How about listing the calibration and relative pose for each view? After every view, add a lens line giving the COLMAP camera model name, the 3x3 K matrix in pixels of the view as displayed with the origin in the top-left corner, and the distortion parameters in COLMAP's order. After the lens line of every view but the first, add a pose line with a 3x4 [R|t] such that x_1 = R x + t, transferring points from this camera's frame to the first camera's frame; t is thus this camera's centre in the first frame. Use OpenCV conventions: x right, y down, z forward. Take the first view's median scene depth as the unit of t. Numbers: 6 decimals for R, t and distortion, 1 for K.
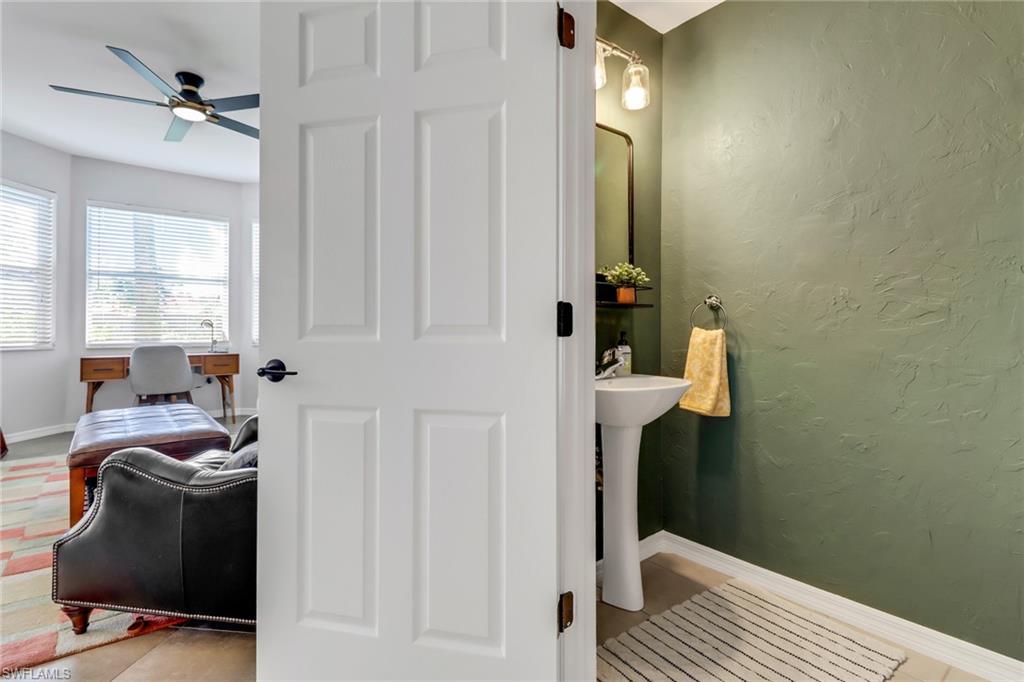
lens RADIAL K [[493.3, 0, 509.8], [0, 493.3, 327.4], [0, 0, 1]] dist [-0.001022, -0.000461]
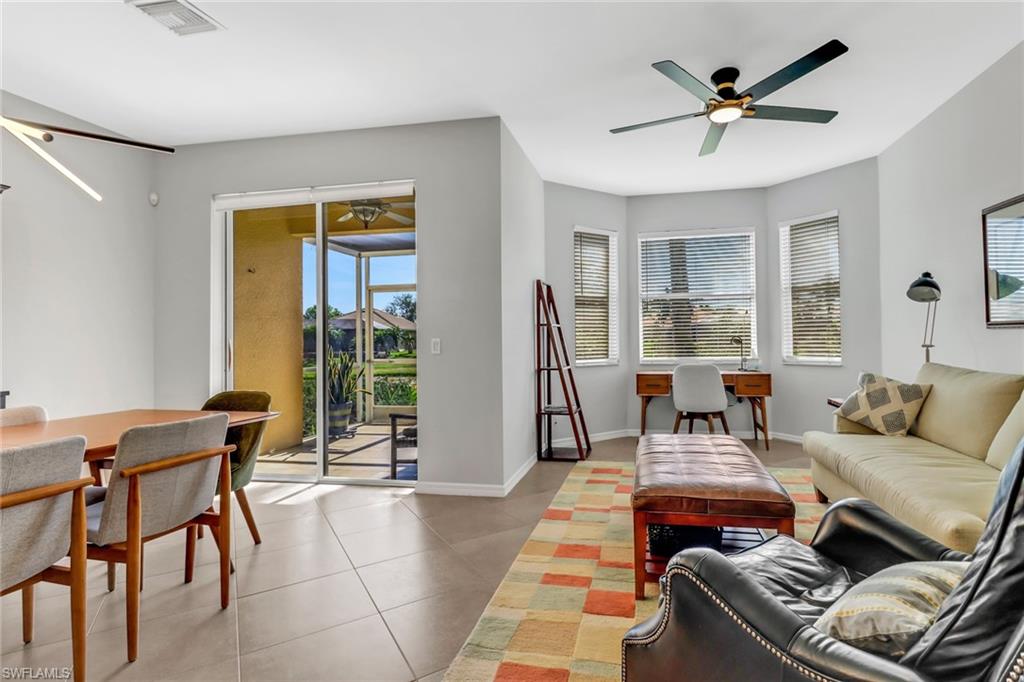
lens RADIAL K [[503.3, 0, 552.2], [0, 503.3, 330.1], [0, 0, 1]] dist [-0.002991, -0.001360]
pose [[0.639150, -0.022393, -0.768756, -0.109685], [0.014952, 0.999749, -0.016691, -0.019947], [0.768937, -0.000826, 0.639325, 0.118862]]
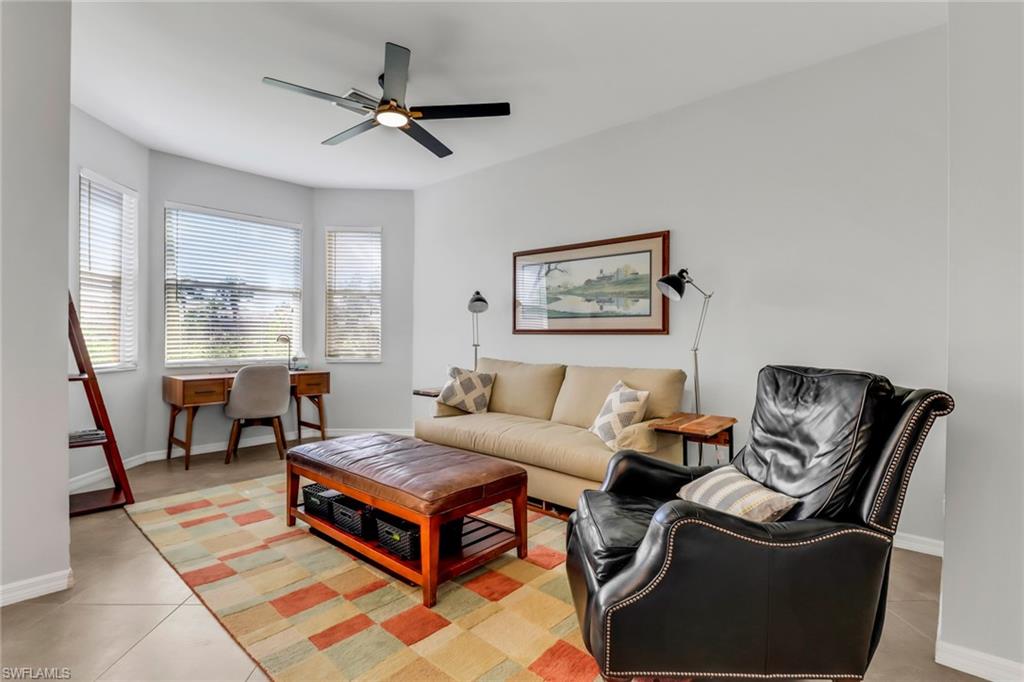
lens RADIAL K [[491.0, 0, 501.2], [0, 491.0, 339.4], [0, 0, 1]] dist [-0.000779, -0.000449]
pose [[0.989365, 0.005372, 0.145355, -0.417439], [-0.006587, 0.999947, 0.007874, -0.020588], [-0.145305, -0.008748, 0.989348, 0.037874]]
